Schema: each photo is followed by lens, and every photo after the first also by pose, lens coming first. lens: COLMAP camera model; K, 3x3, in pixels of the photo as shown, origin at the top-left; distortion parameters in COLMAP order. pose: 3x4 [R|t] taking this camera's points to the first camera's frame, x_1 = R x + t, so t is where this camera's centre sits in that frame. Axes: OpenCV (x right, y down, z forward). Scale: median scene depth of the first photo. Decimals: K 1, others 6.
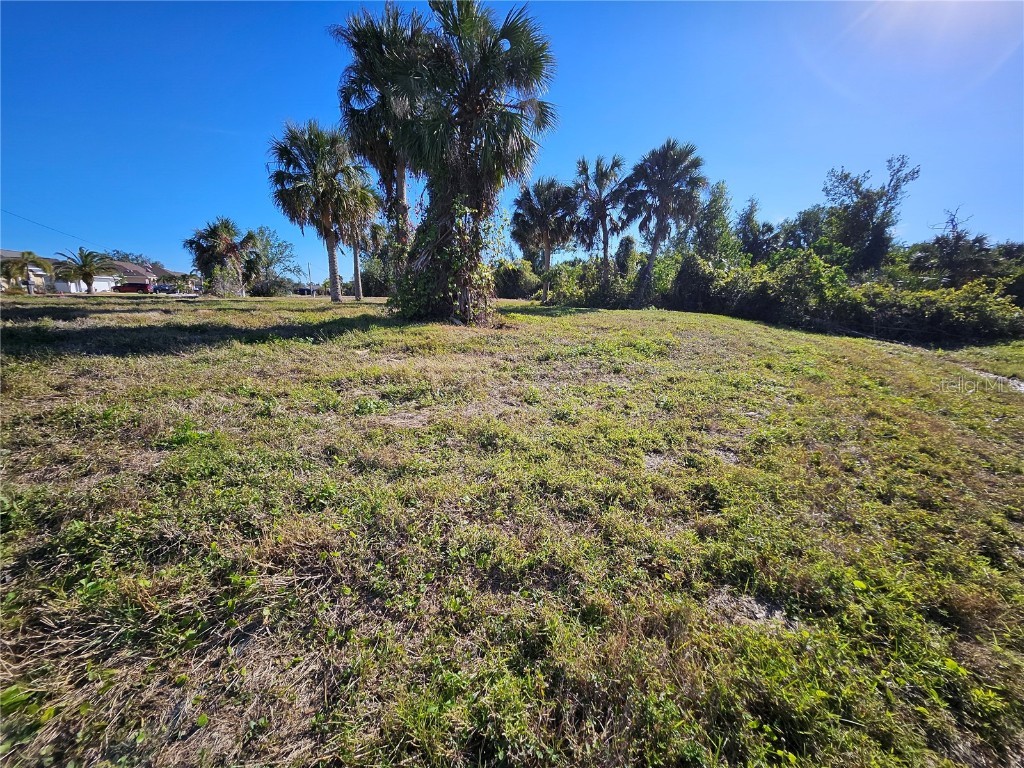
lens RADIAL K [[419.8, 0, 514.2], [0, 419.8, 360.6], [0, 0, 1]] dist [-0.001552, -0.000318]
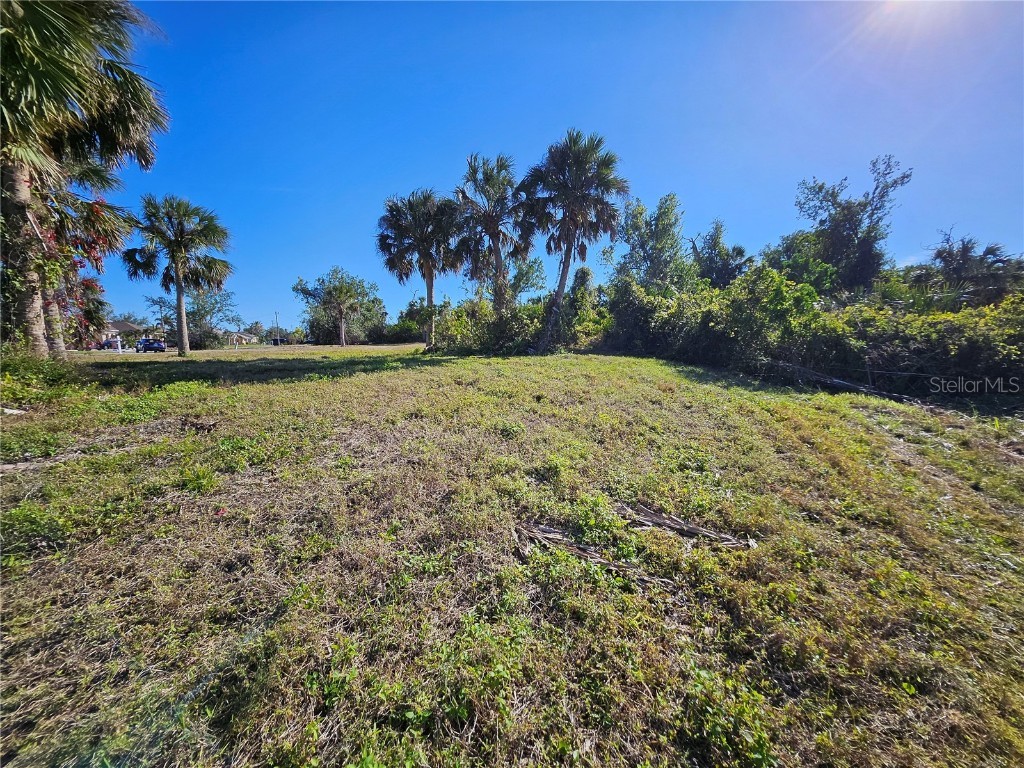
lens RADIAL K [[420.4, 0, 513.6], [0, 420.4, 359.5], [0, 0, 1]] dist [-0.000177, 0.004491]
pose [[0.999226, -0.038980, -0.005261, 0.240690], [0.038274, 0.994409, -0.098412, -0.041890], [0.009068, 0.098134, 0.995132, 0.264064]]
